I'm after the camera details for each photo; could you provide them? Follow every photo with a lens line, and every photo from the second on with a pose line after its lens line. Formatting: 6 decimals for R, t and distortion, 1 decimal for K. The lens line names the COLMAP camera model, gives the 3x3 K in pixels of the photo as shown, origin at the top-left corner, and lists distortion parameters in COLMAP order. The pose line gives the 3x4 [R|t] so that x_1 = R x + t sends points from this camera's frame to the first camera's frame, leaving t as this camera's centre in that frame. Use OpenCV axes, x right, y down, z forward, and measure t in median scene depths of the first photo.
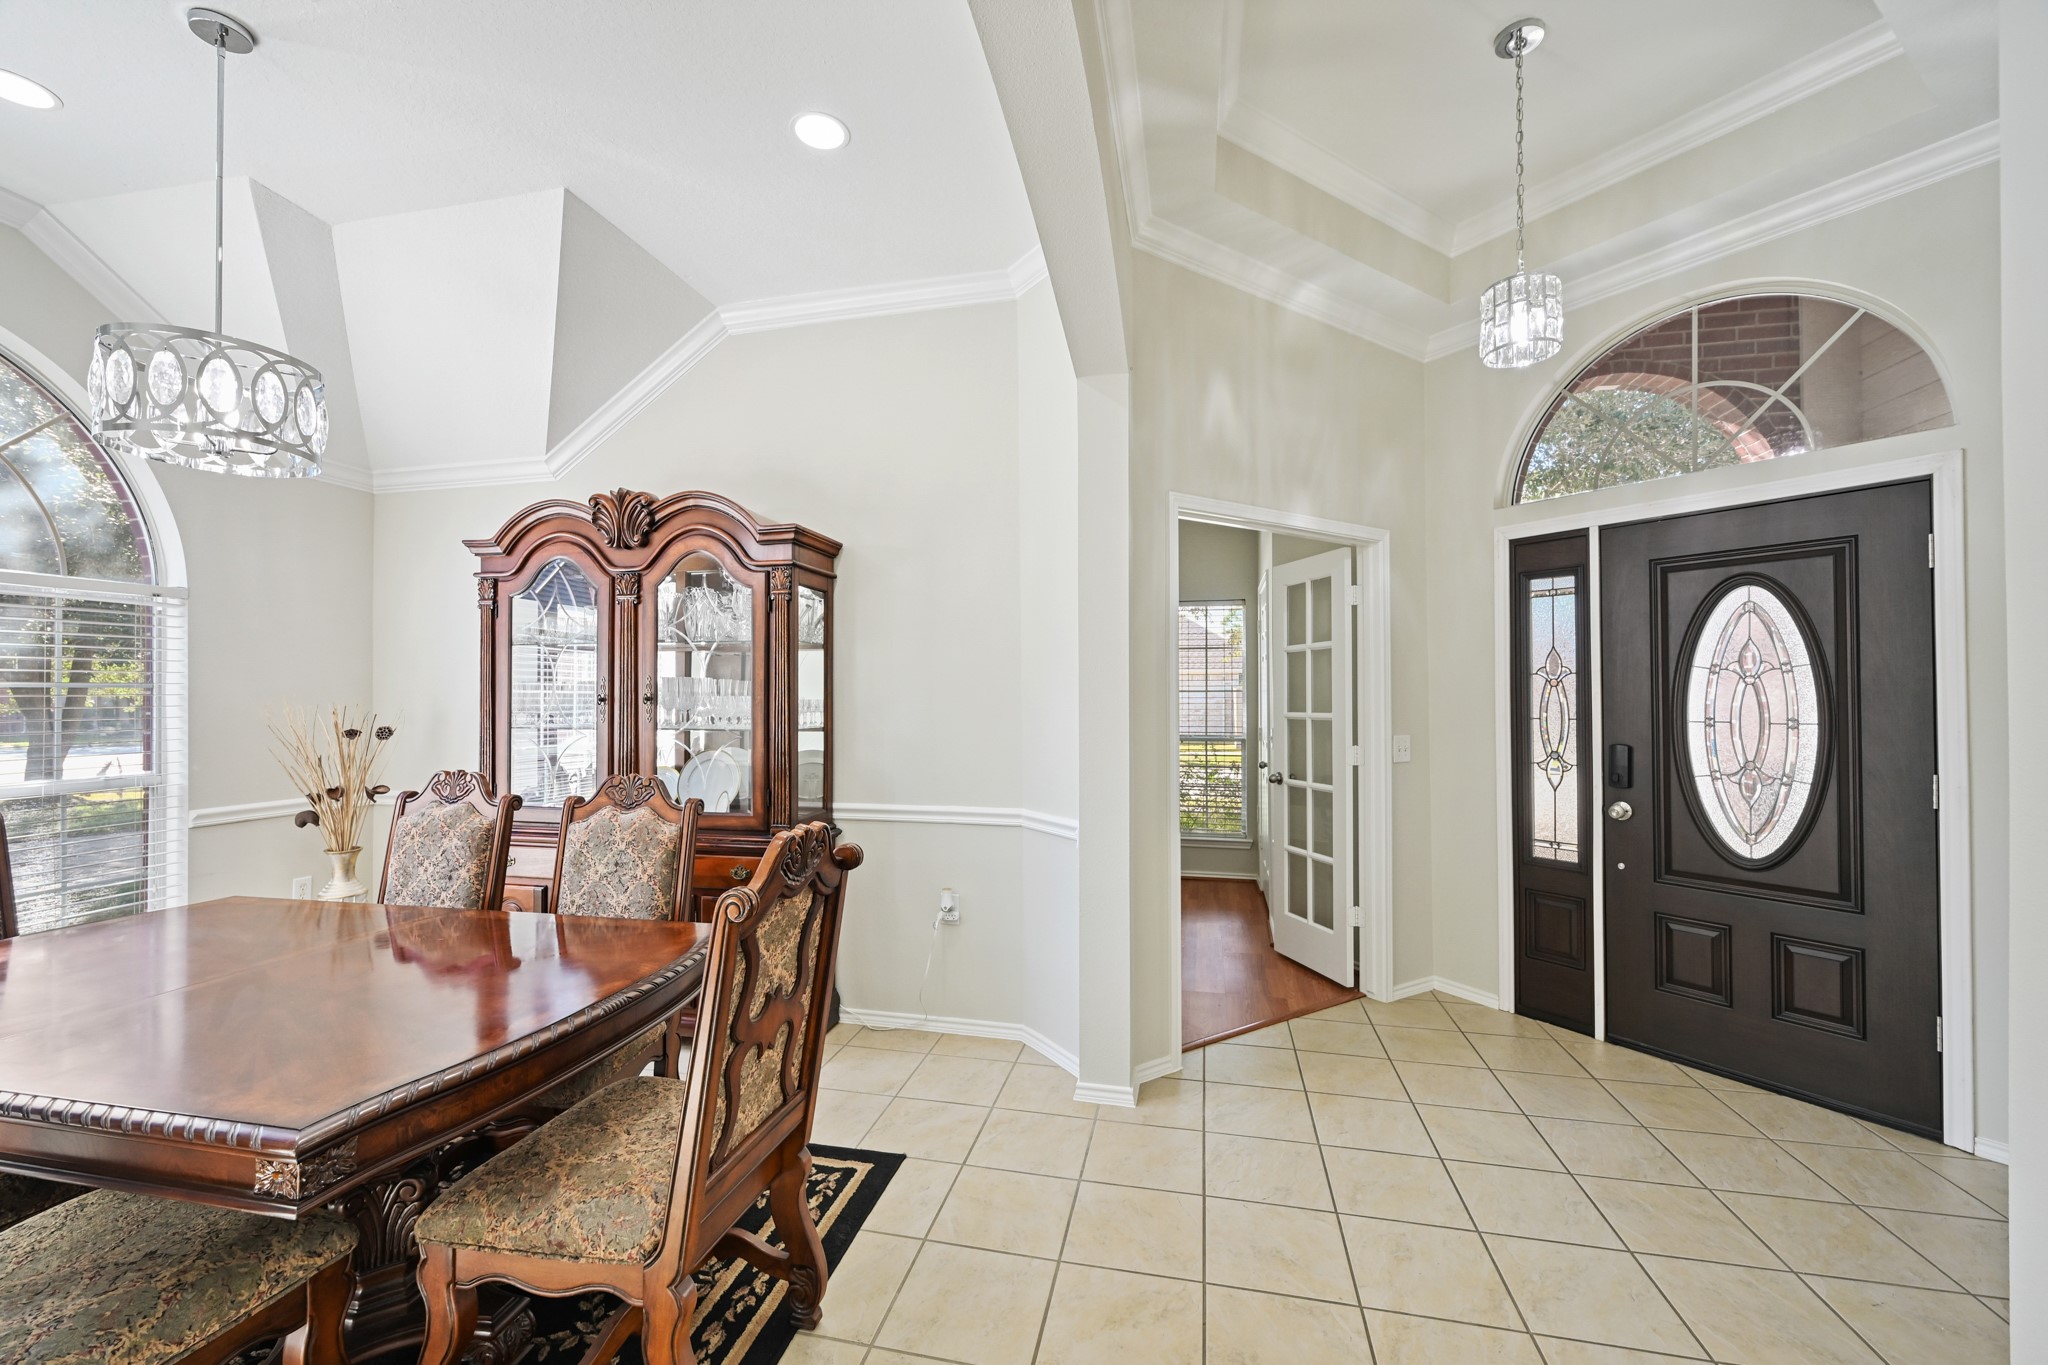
lens RADIAL K [[810.9, 0, 1031.2], [0, 810.9, 690.2], [0, 0, 1]] dist [0.001311, 0.000243]
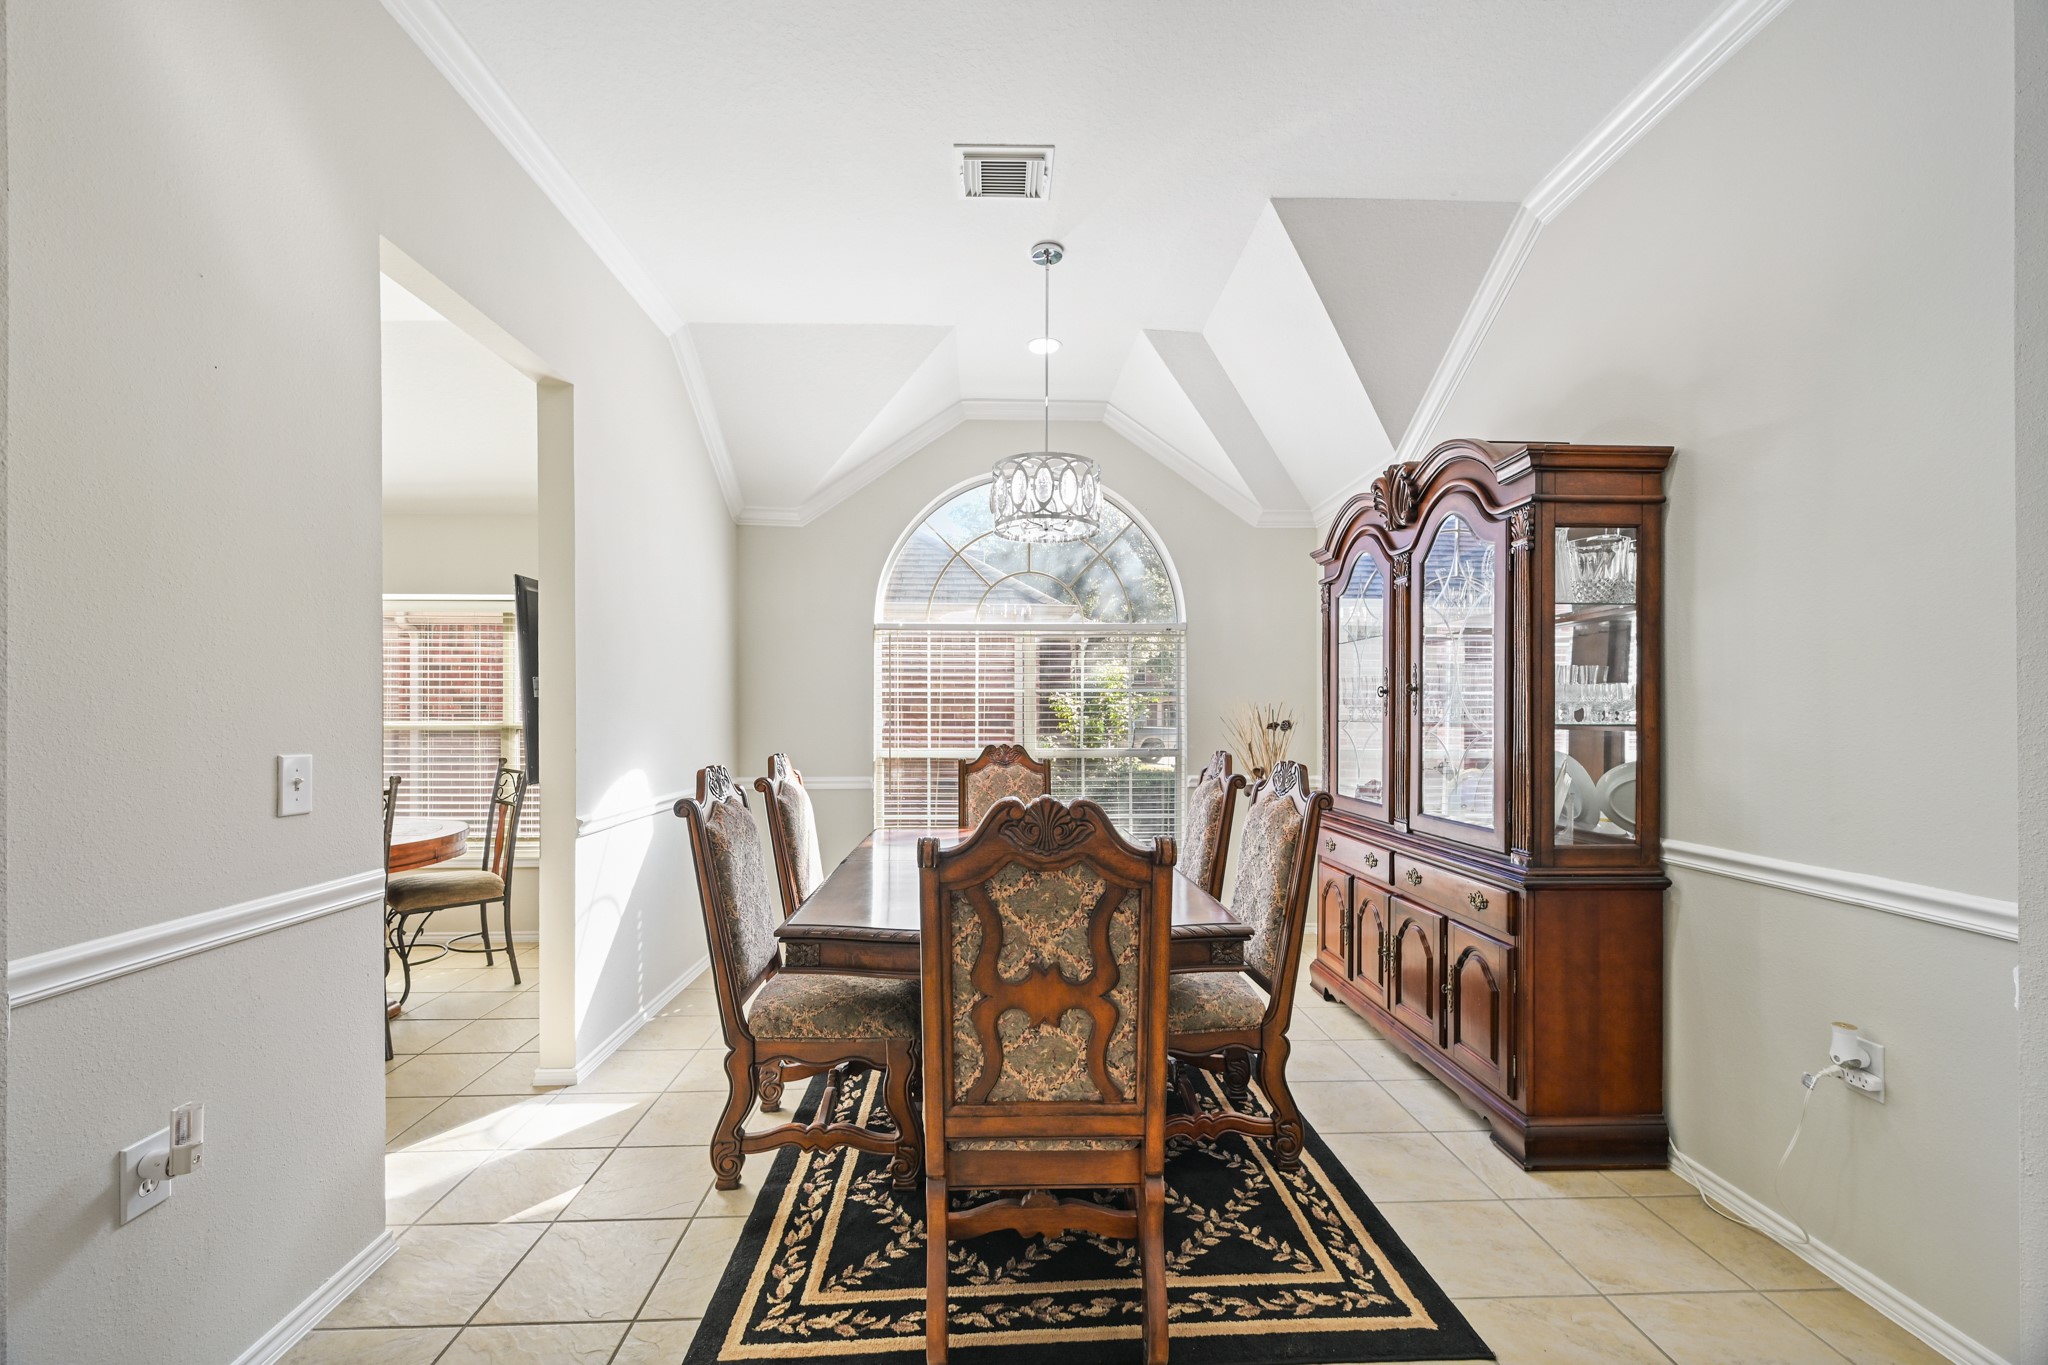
lens RADIAL K [[810.9, 0, 1027.9], [0, 810.9, 714.3], [0, 0, 1]] dist [0.001311, 0.000243]
pose [[0.256518, -0.000328, -0.966539, 0.292504], [0.008863, 0.999959, 0.002013, 0.033073], [0.966499, -0.009083, 0.256510, 0.351126]]
